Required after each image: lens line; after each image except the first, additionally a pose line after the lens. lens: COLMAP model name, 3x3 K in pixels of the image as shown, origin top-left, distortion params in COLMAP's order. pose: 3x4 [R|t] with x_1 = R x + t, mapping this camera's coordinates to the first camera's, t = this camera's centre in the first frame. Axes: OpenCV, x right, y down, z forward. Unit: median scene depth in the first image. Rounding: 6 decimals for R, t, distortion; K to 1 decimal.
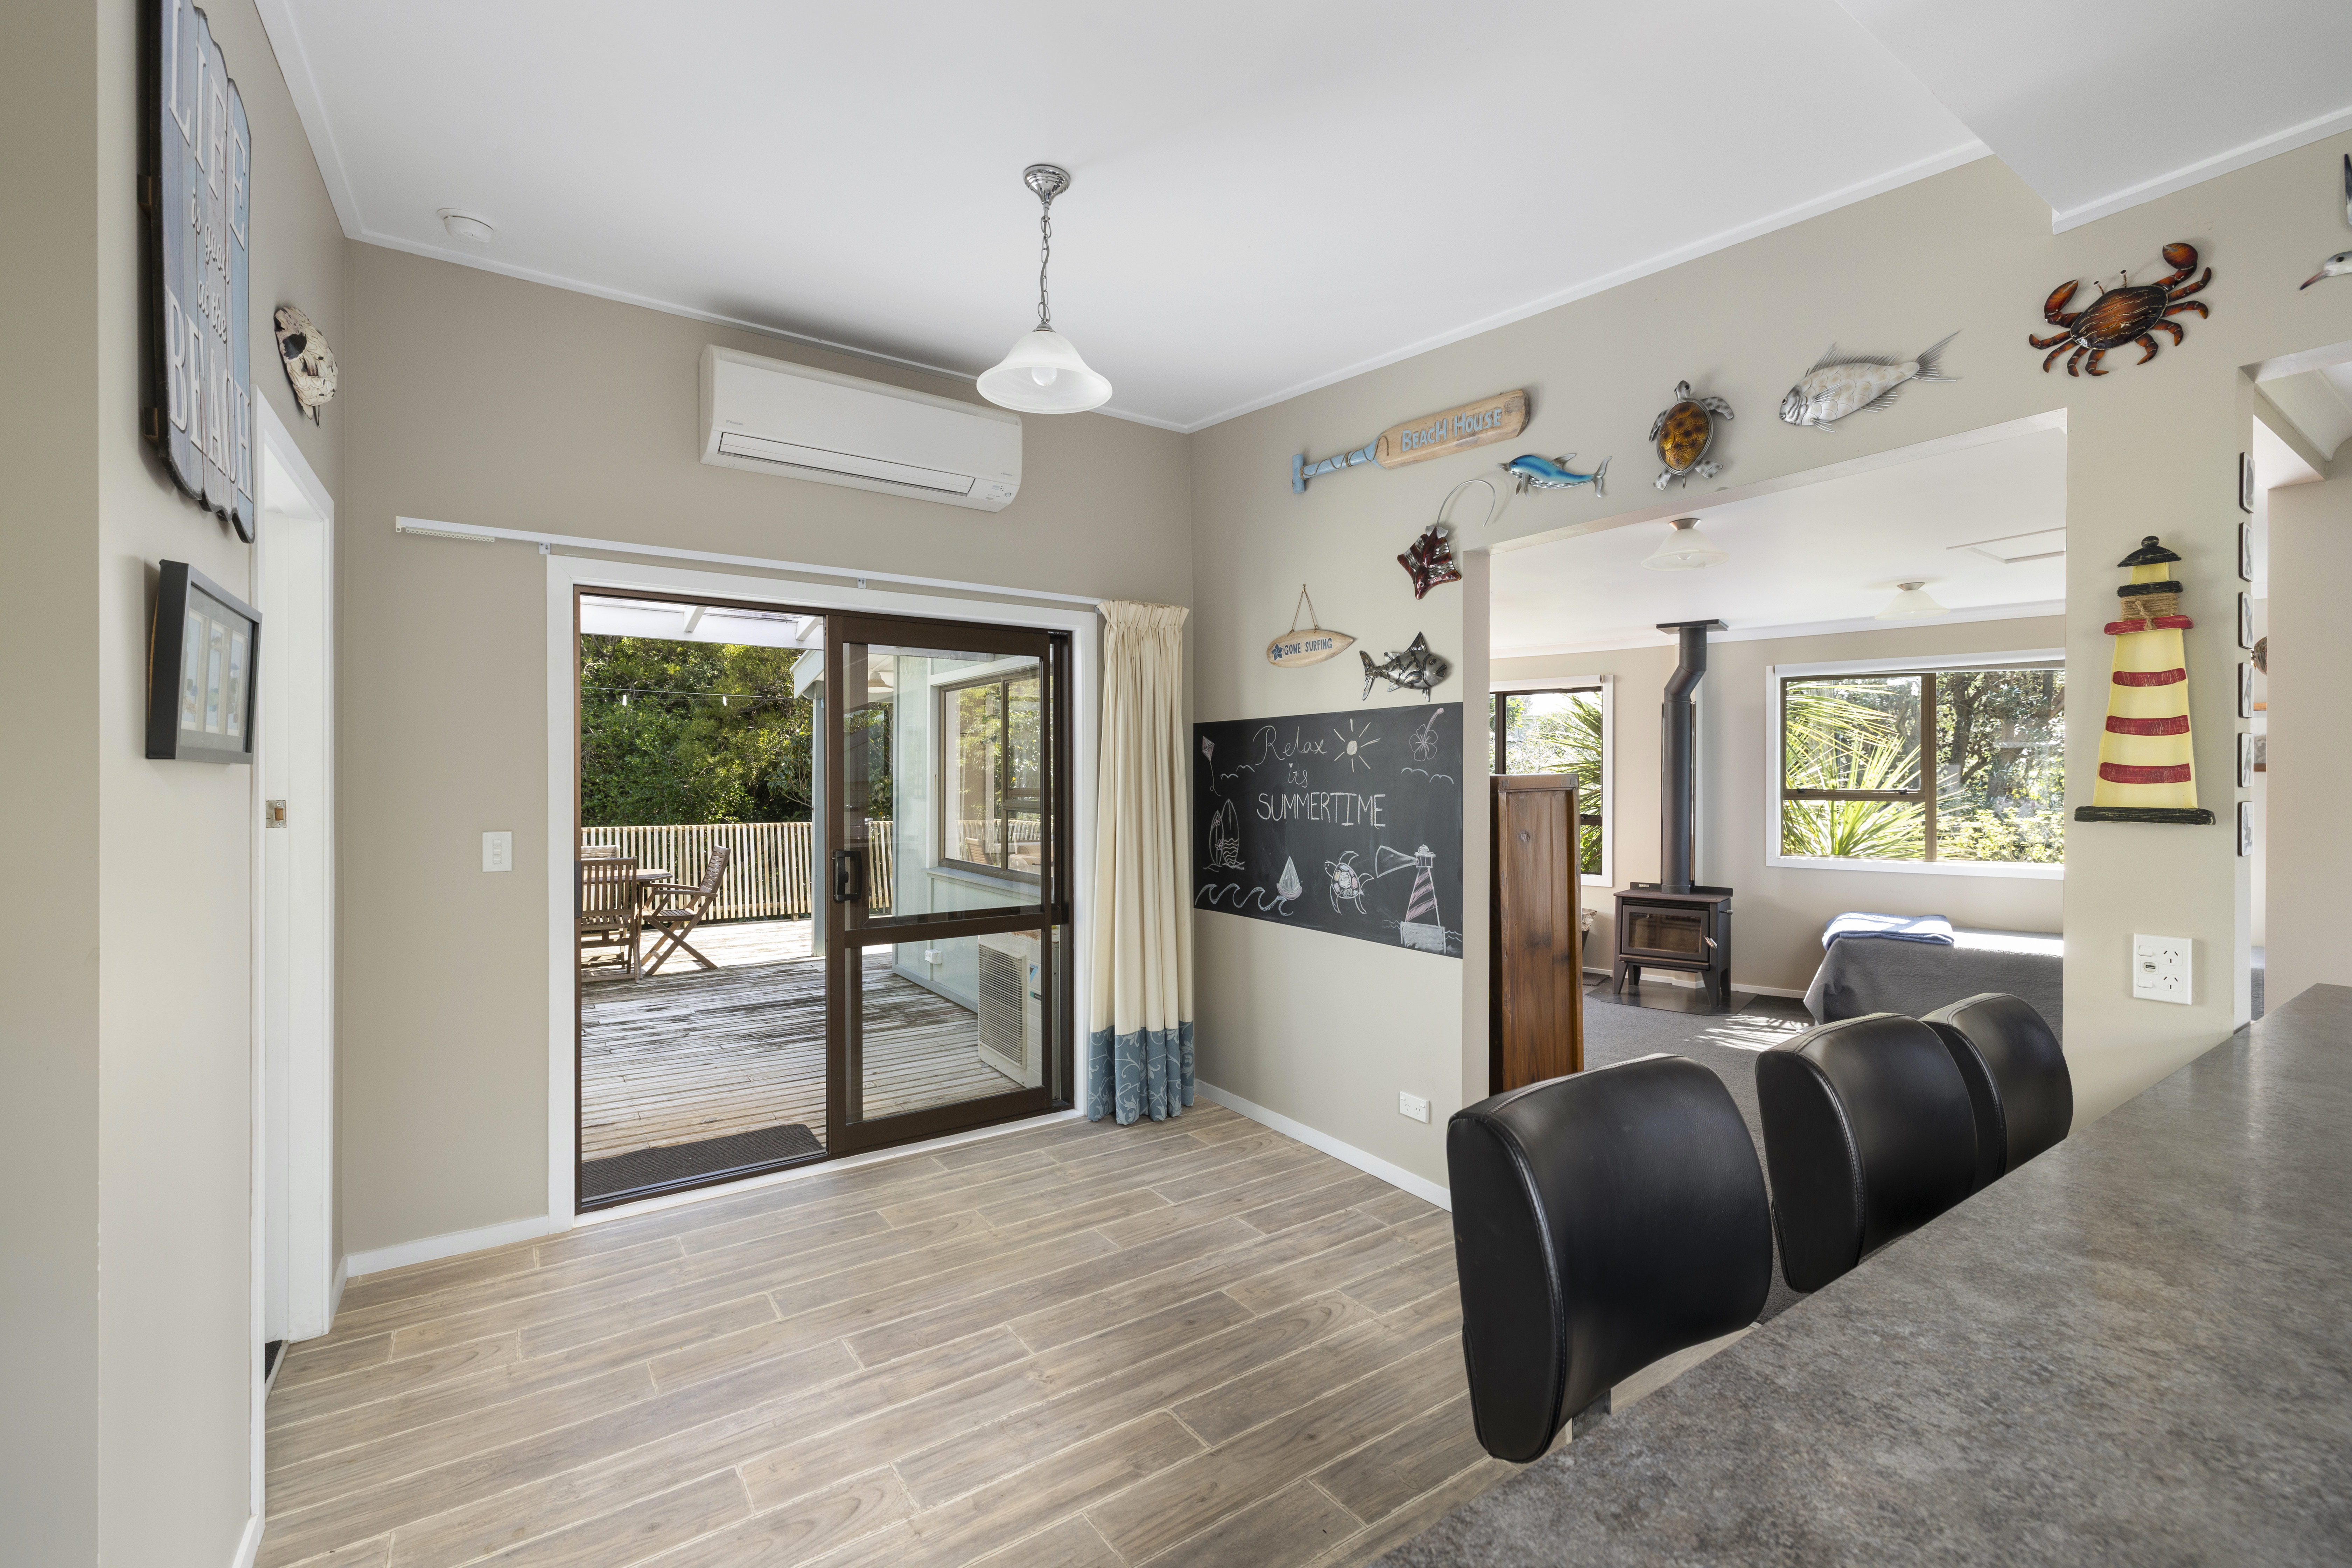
lens RADIAL K [[1003.9, 0, 1175.7], [0, 1003.9, 789.5], [0, 0, 1]] dist [0.000938, -0.000216]
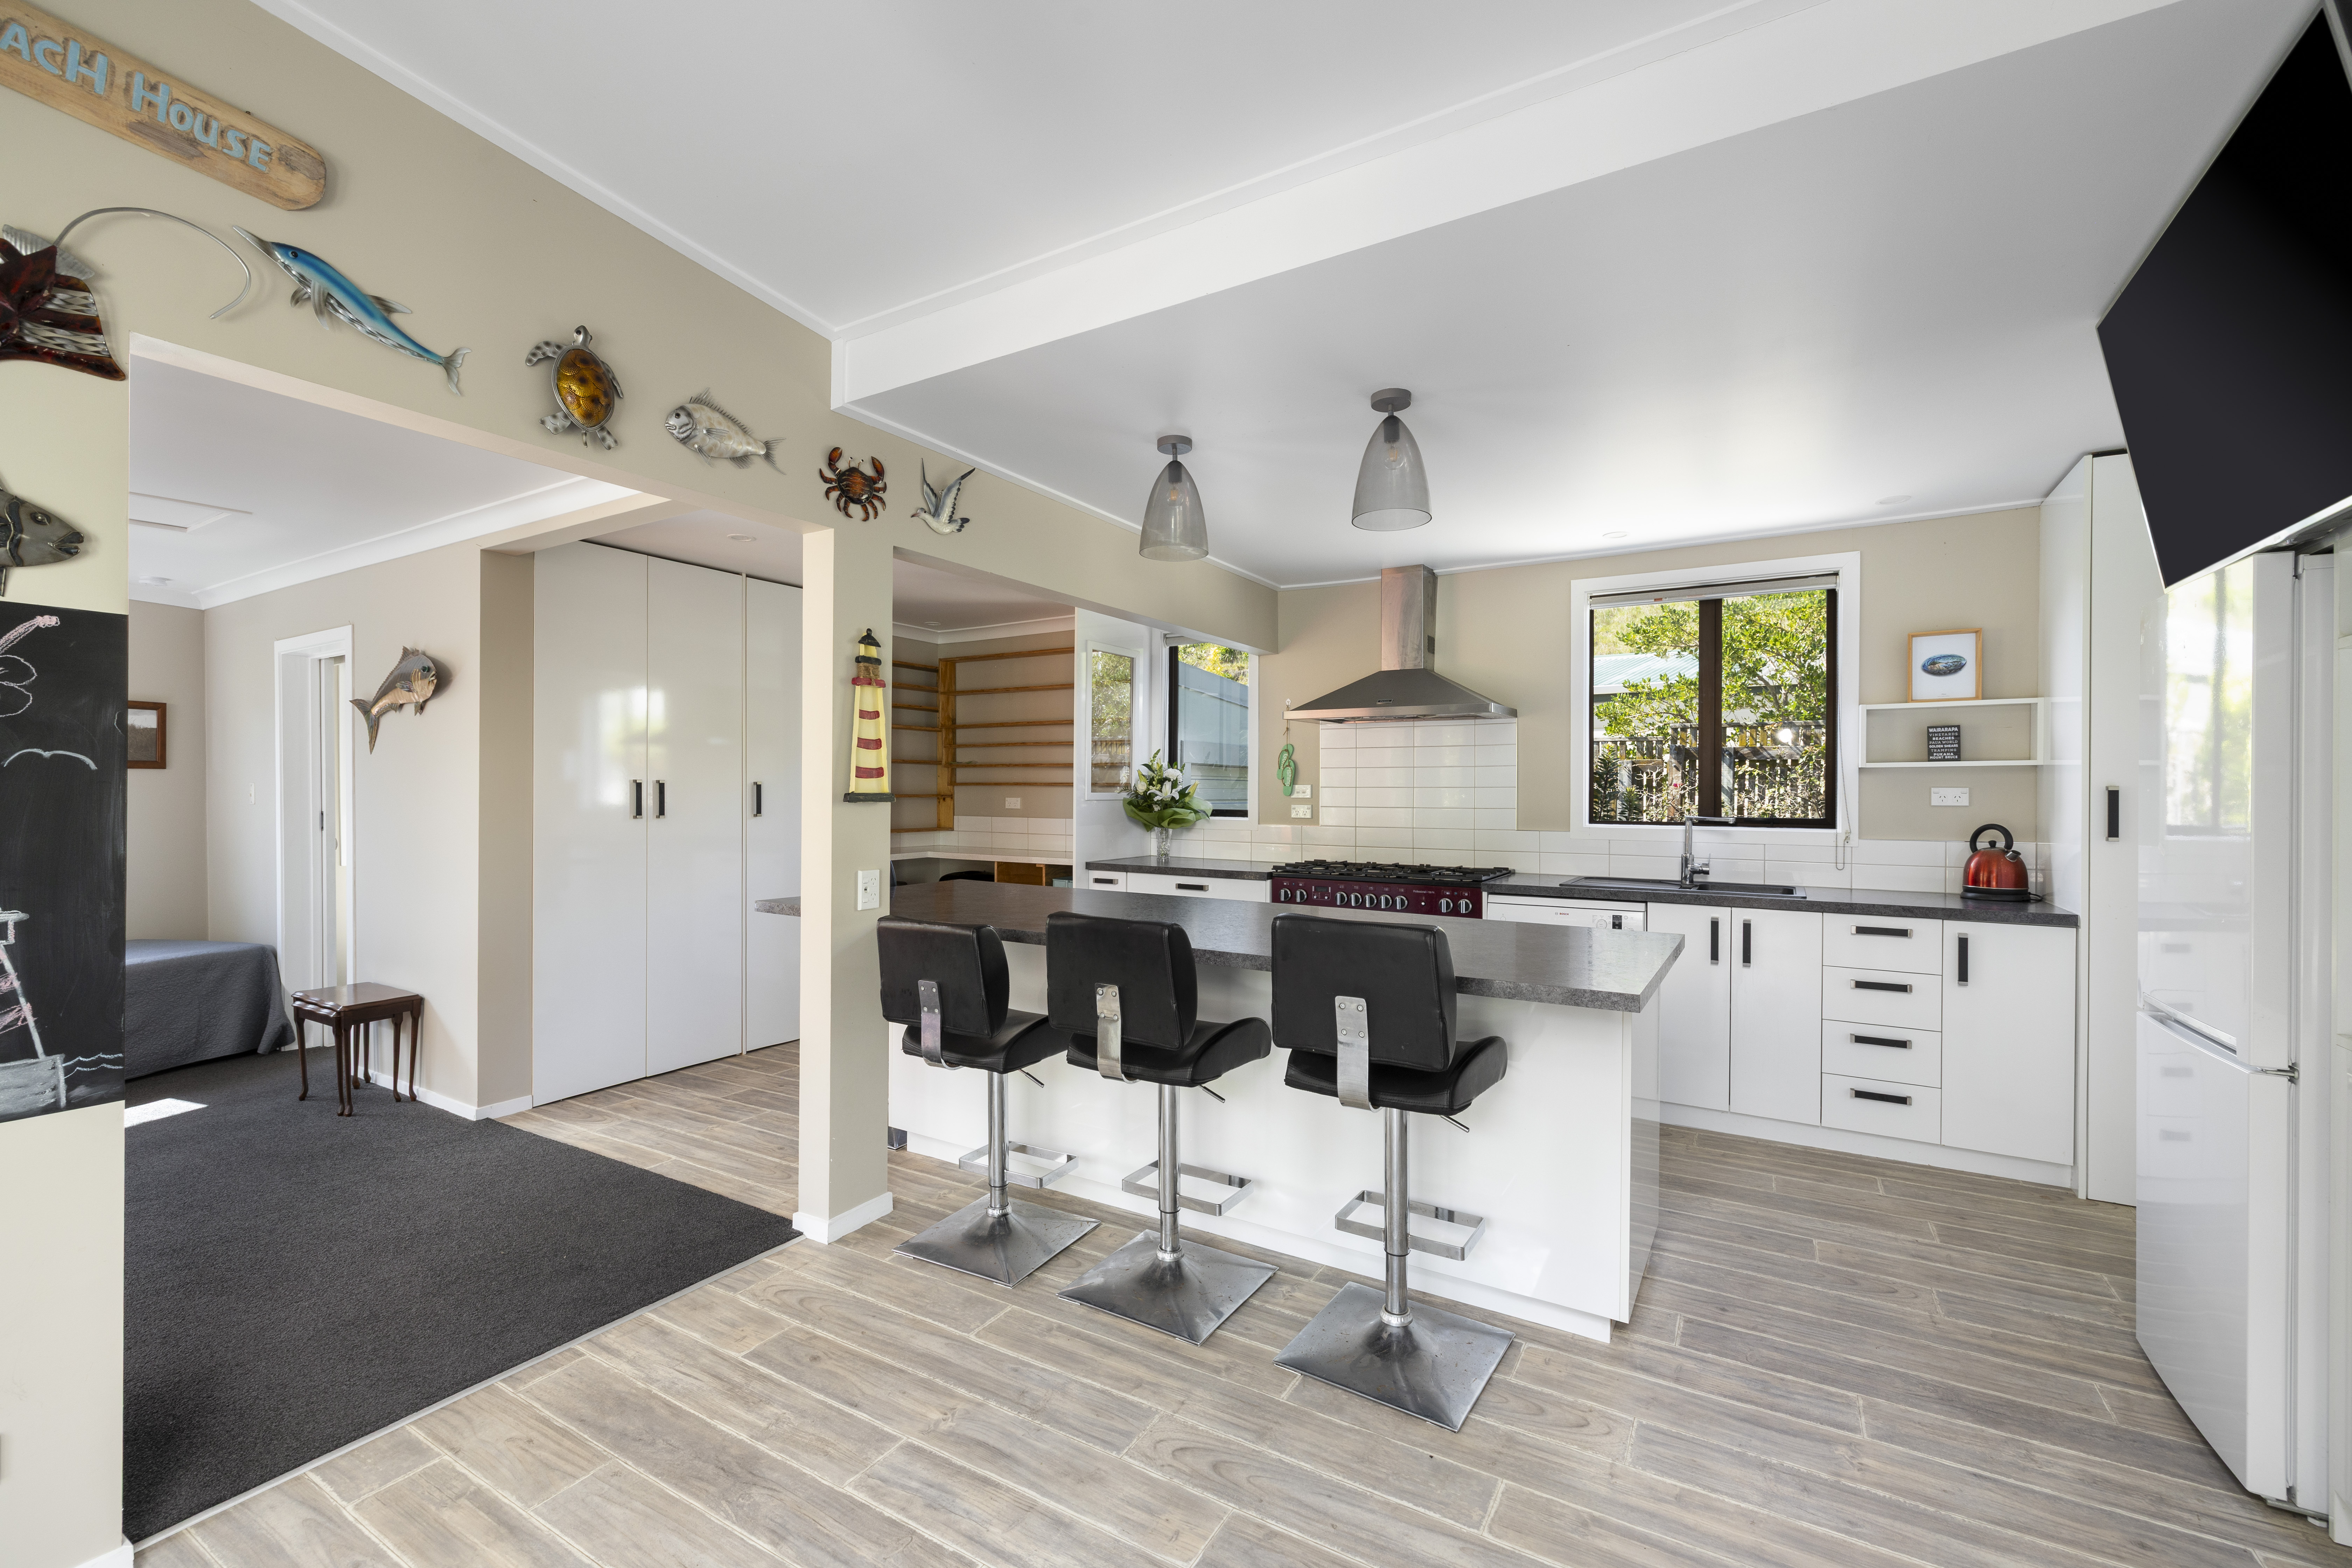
lens RADIAL K [[1004.0, 0, 1175.7], [0, 1004.0, 789.5], [0, 0, 1]] dist [0.000938, -0.000216]
pose [[-0.426979, -0.007599, 0.904230, -0.697360], [-0.002764, 0.999971, 0.007099, -0.000807], [-0.904257, 0.000532, -0.426988, 1.174858]]
